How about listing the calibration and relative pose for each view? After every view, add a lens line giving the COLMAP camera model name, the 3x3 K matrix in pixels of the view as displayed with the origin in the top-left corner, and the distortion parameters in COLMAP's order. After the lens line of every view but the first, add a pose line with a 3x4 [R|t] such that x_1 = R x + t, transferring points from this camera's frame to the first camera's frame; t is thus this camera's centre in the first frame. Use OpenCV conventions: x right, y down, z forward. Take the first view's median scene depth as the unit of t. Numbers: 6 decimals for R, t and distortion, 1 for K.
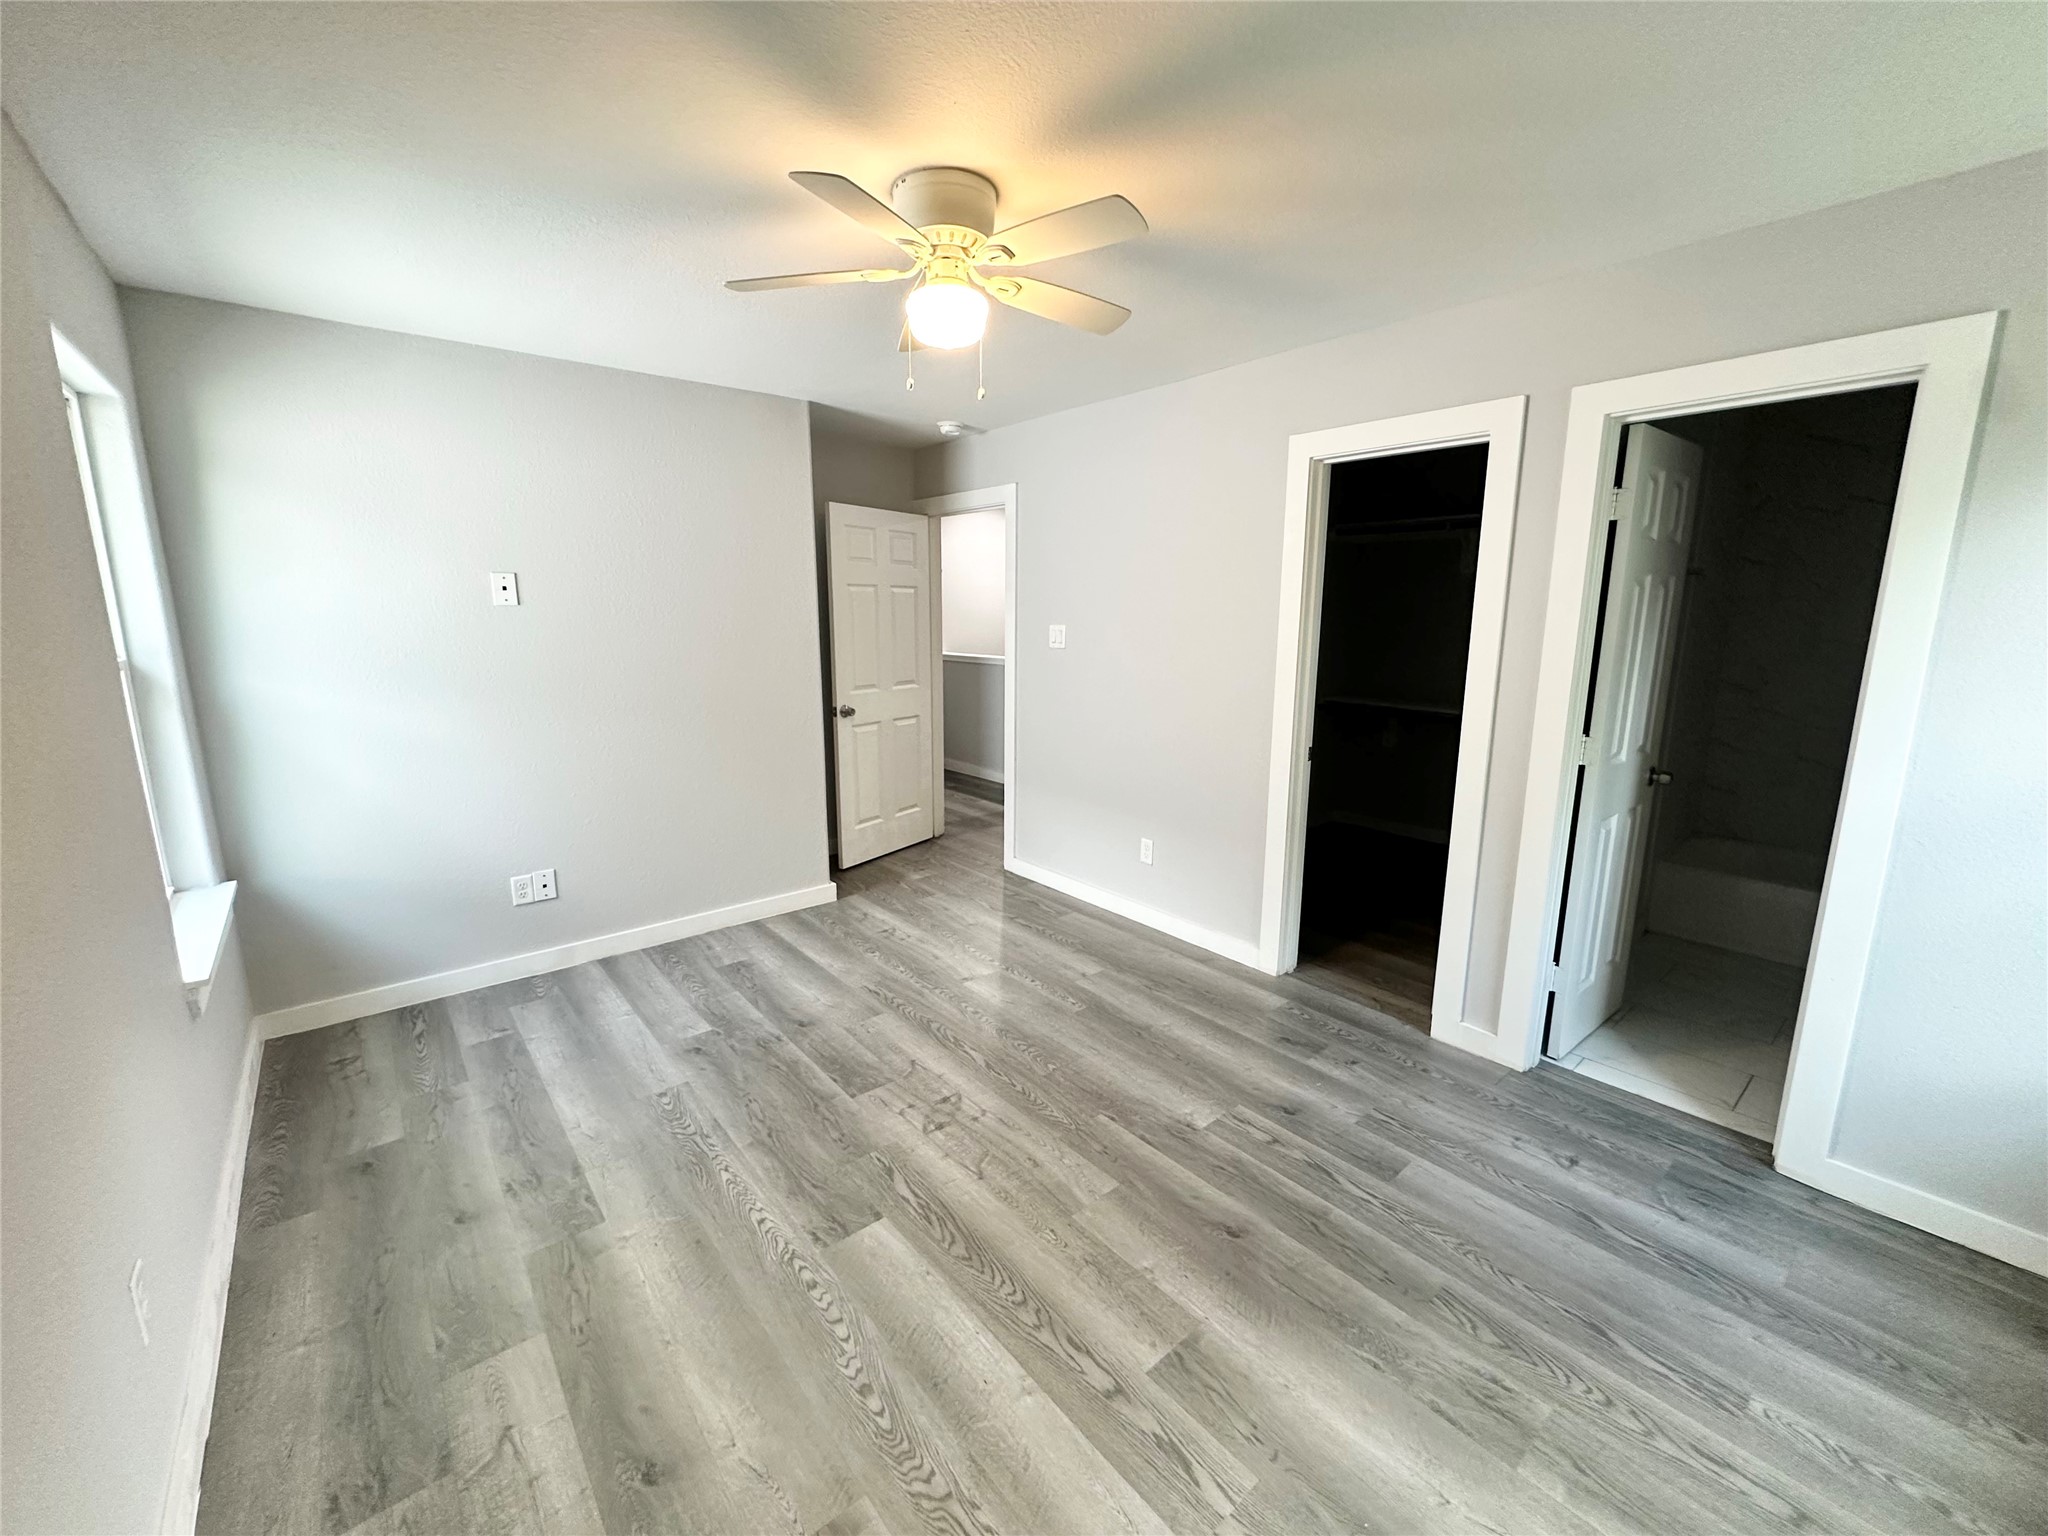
lens RADIAL K [[818.6, 0, 1022.9], [0, 818.6, 762.9], [0, 0, 1]] dist [-0.008052, 0.001559]
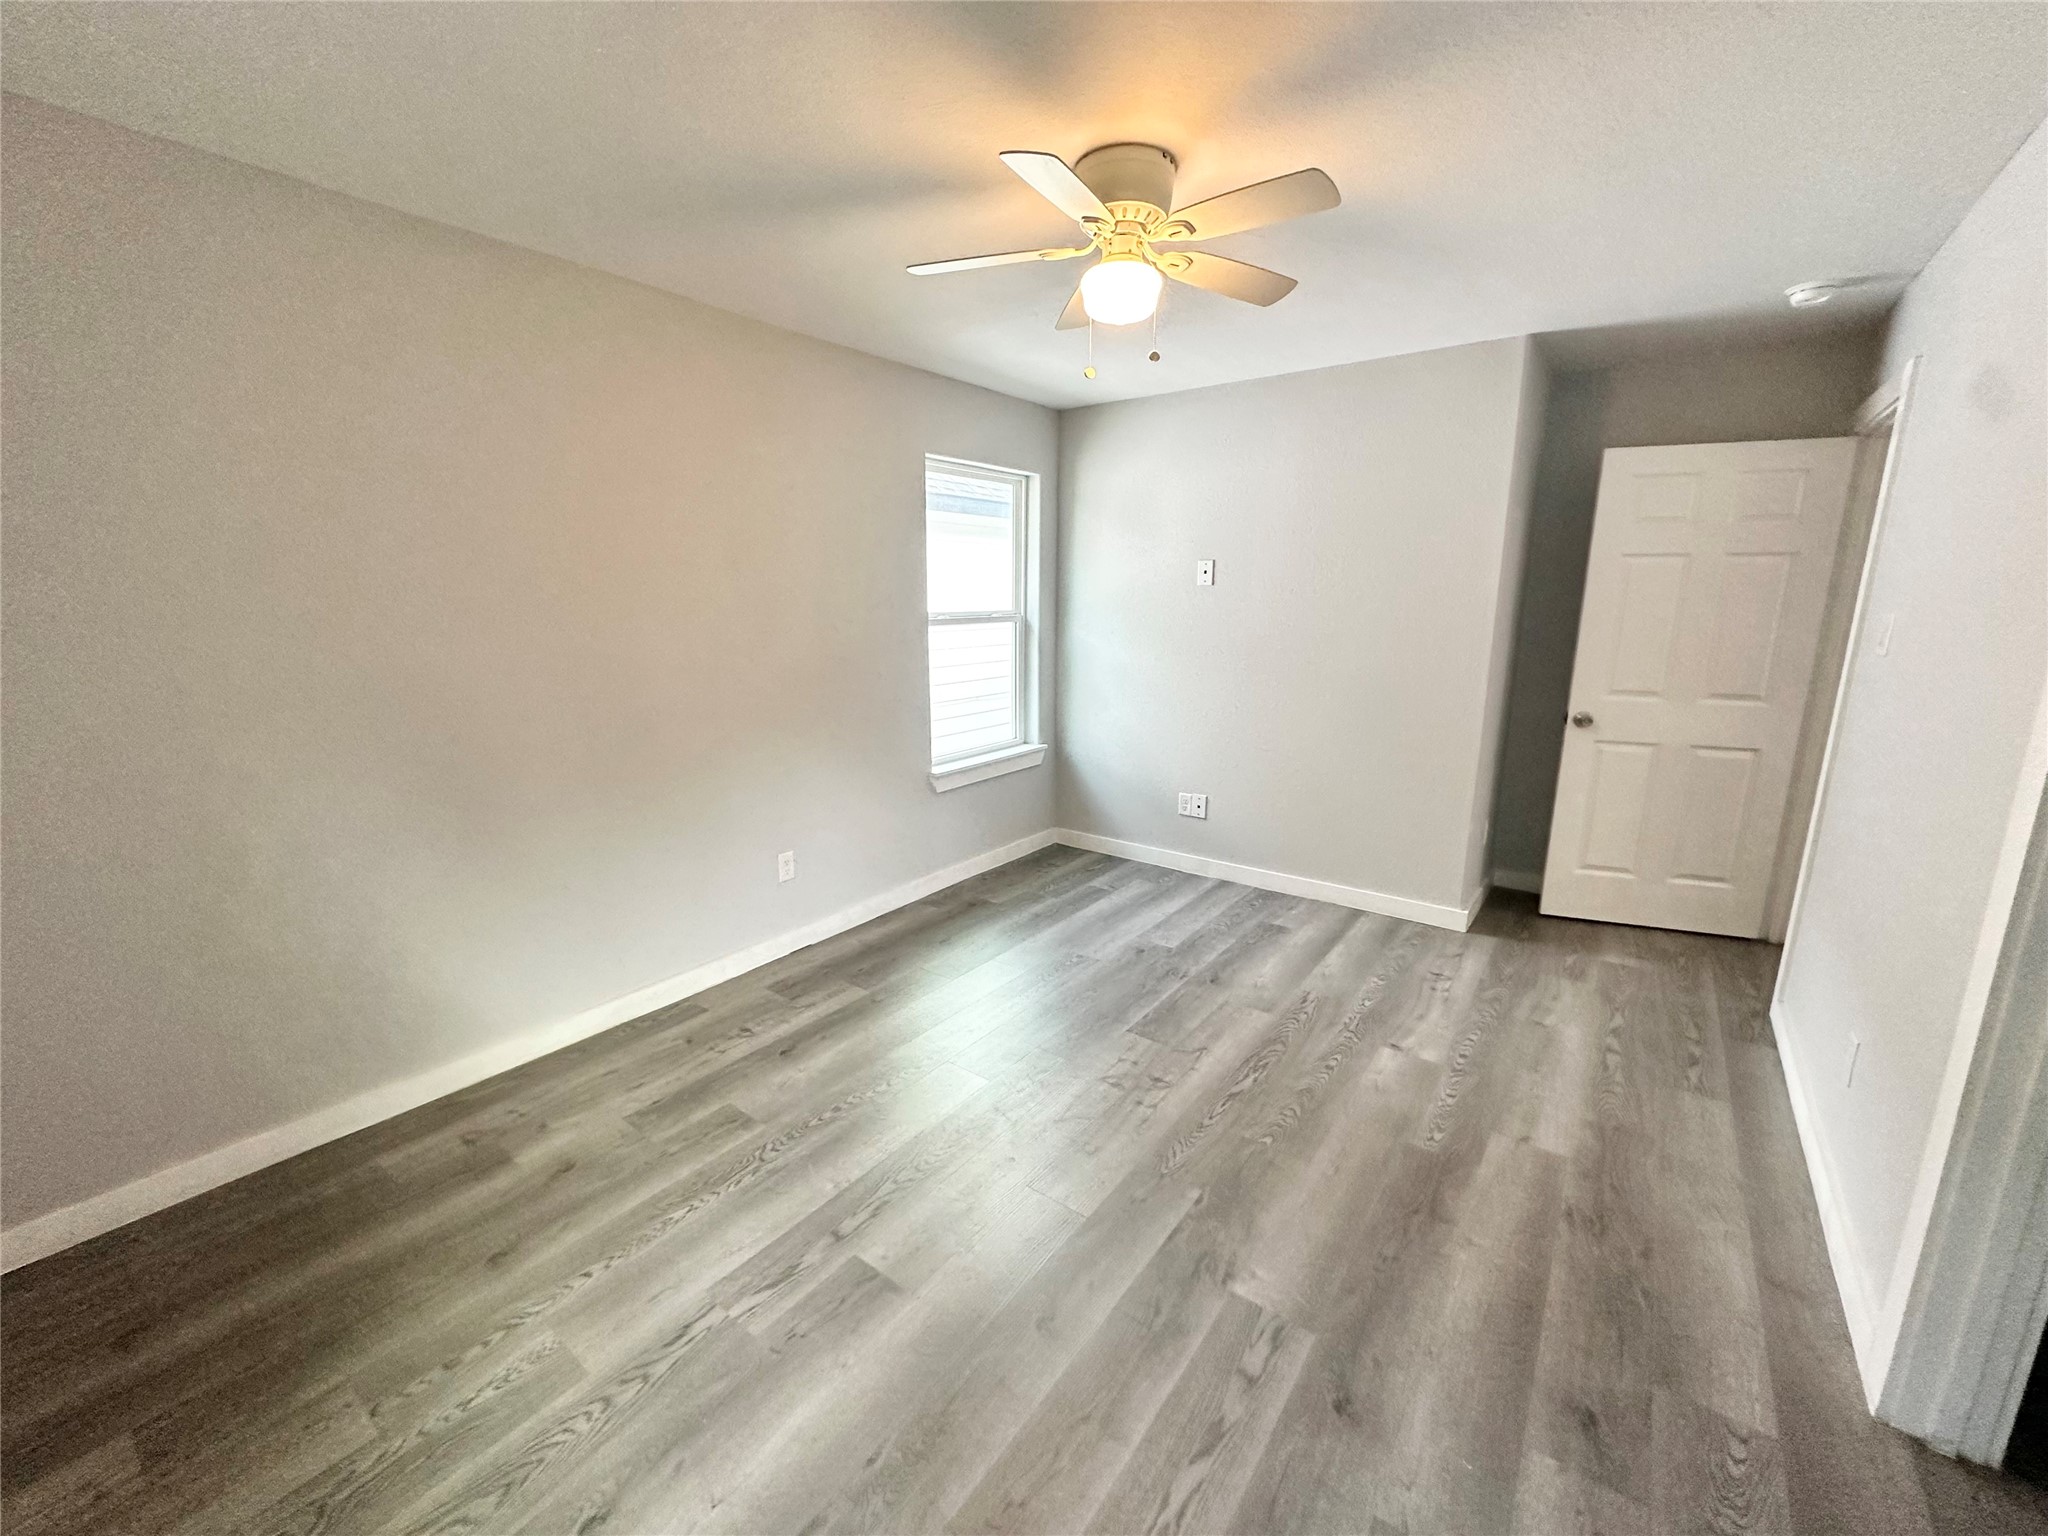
lens RADIAL K [[813.1, 0, 1024.0], [0, 813.1, 768.0], [0, 0, 1]] dist [-0.006322, 0.000507]
pose [[0.222865, 0.202406, -0.953605, 0.622669], [-0.181152, 0.969769, 0.163500, -0.074497], [0.957870, 0.136309, 0.252794, 0.460506]]
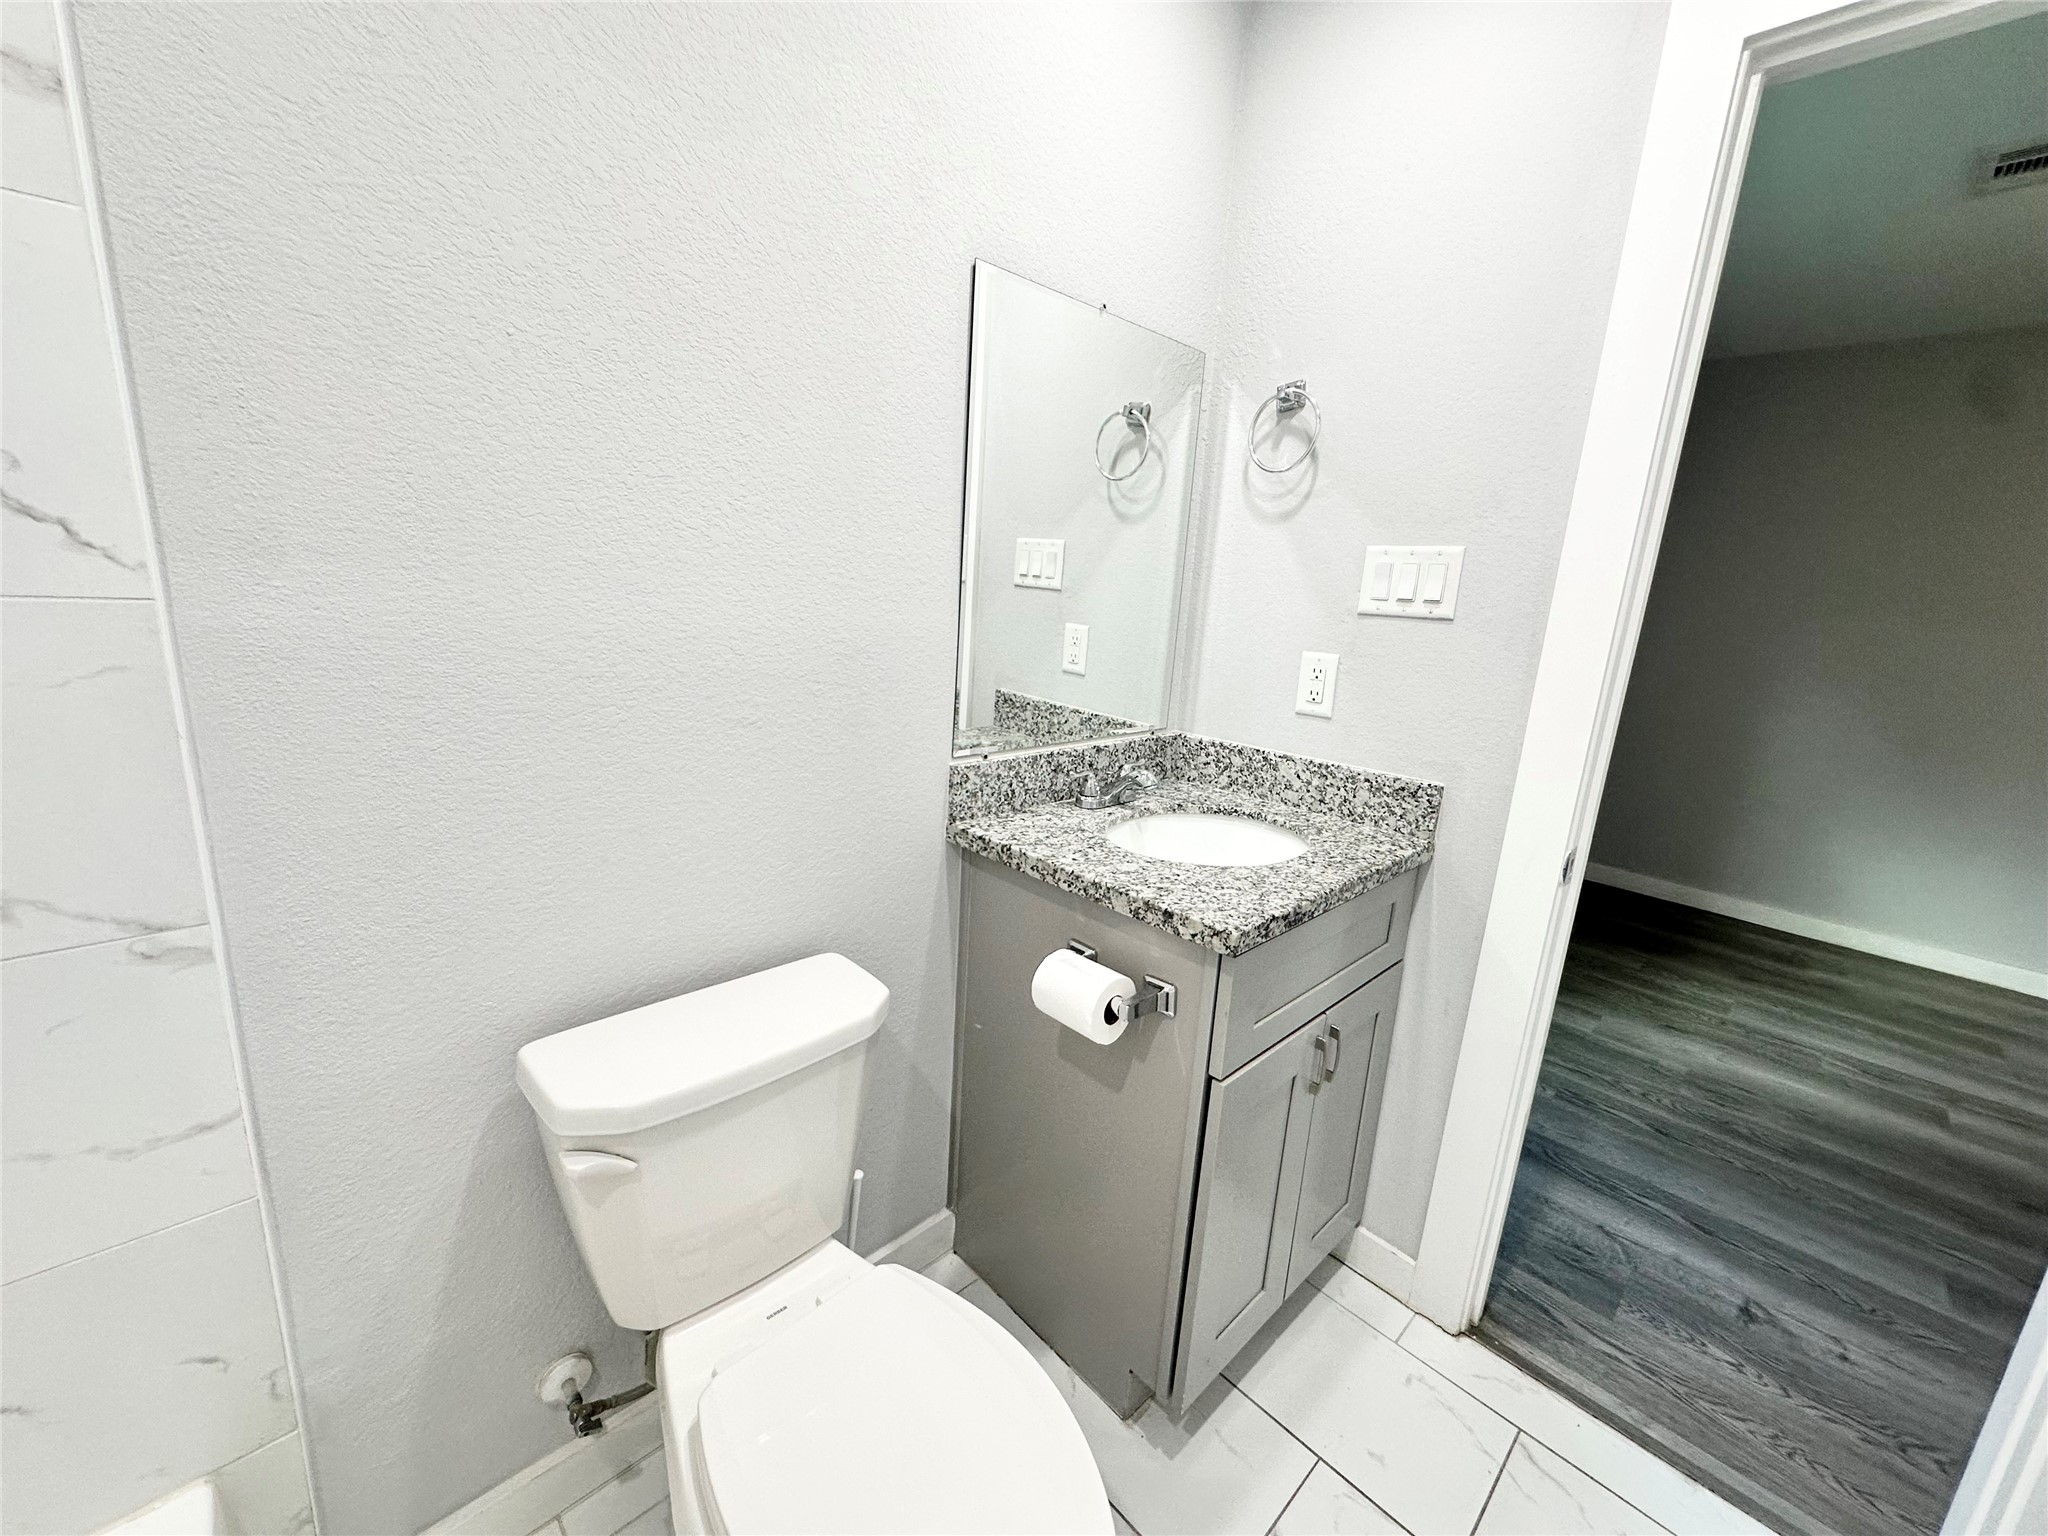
lens RADIAL K [[818.6, 0, 1022.9], [0, 818.6, 762.9], [0, 0, 1]] dist [-0.008052, 0.001559]
pose [[-0.995722, -0.039854, -0.083360, 1.034812], [-0.070120, 0.913457, 0.400849, -0.140531], [0.060170, 0.404979, -0.912344, 1.058826]]
